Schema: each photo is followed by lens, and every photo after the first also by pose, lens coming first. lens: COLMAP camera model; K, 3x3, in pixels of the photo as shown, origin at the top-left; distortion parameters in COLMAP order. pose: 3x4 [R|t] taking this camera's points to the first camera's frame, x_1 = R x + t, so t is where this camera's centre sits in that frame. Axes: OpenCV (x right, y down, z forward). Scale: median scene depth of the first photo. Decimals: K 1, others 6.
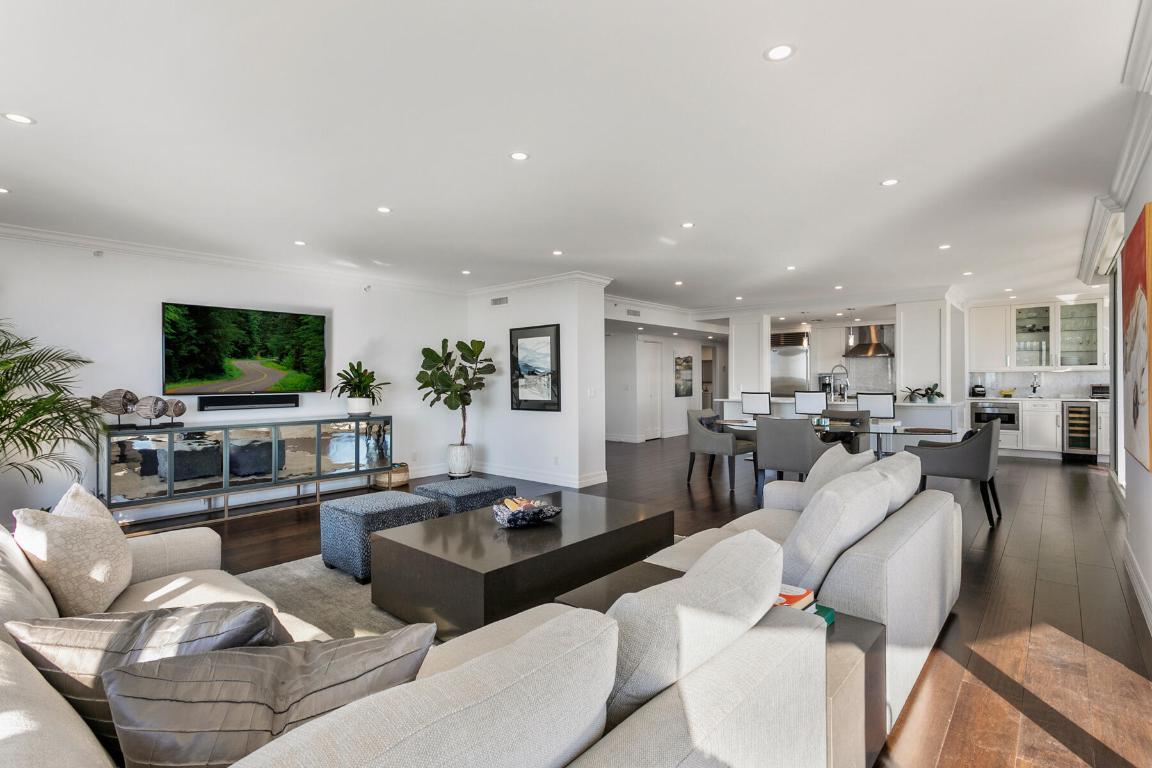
lens RADIAL K [[560.9, 0, 572.0], [0, 560.9, 378.4], [0, 0, 1]] dist [0.001052, 0.001755]
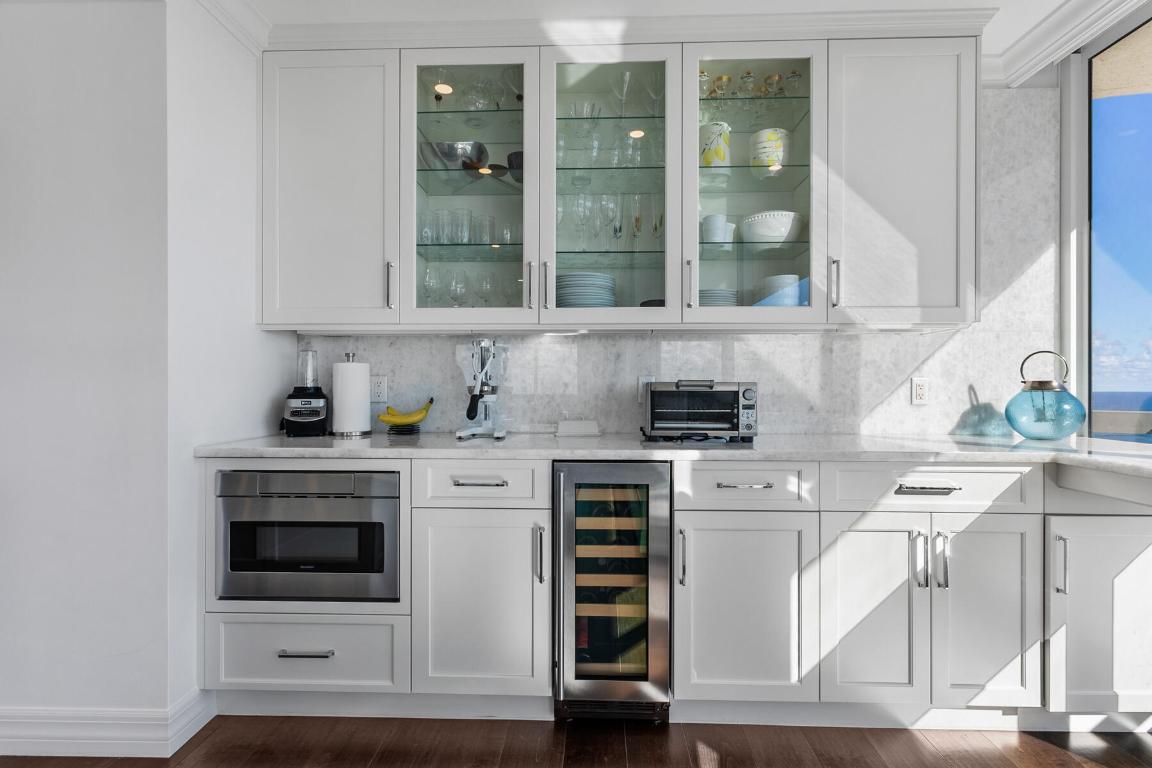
lens RADIAL K [[560.9, 0, 581.8], [0, 560.9, 381.9], [0, 0, 1]] dist [0.001052, 0.001755]
pose [[0.768519, 0.012202, 0.639711, 0.719464], [-0.007180, 0.999920, -0.010447, 0.012109], [-0.639787, 0.003436, 0.768545, 0.801905]]
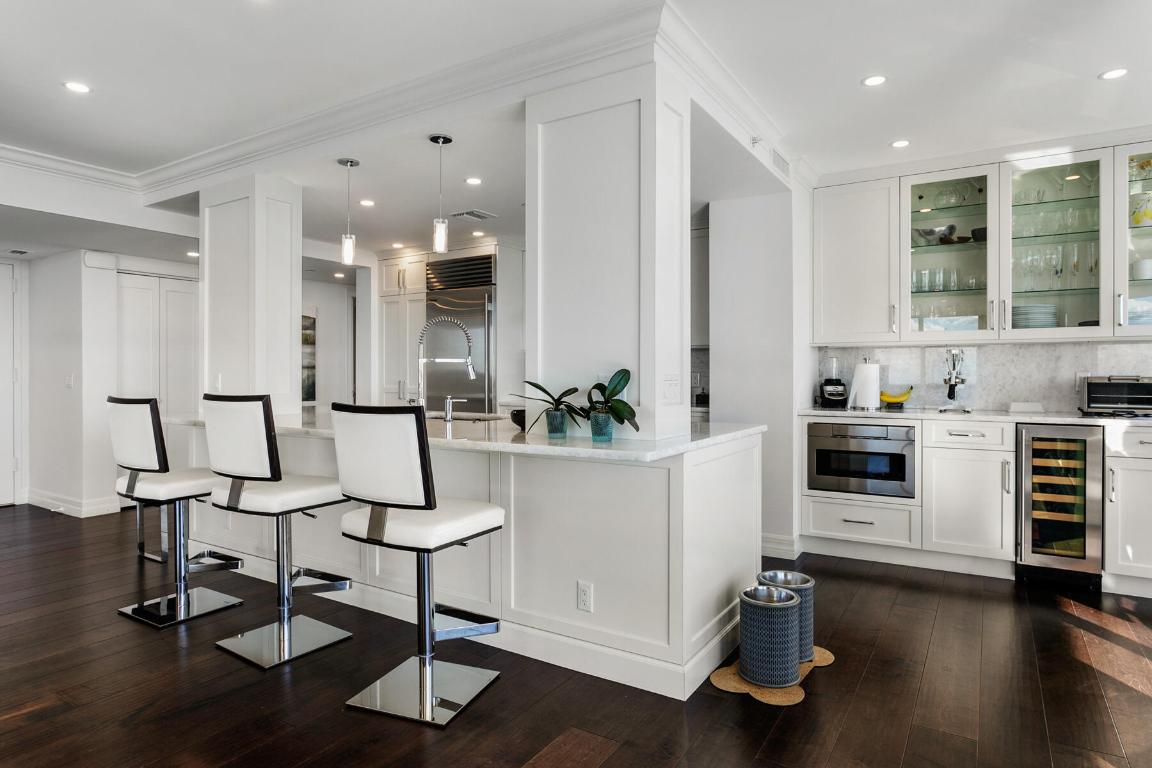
lens RADIAL K [[666.4, 0, 576.4], [0, 666.4, 373.4], [0, 0, 1]] dist [-0.005751, 0.001433]
pose [[0.986036, 0.007251, 0.166373, 0.498674], [-0.007293, 0.999973, -0.000361, 0.009964], [-0.166371, -0.000857, 0.986063, 0.599104]]
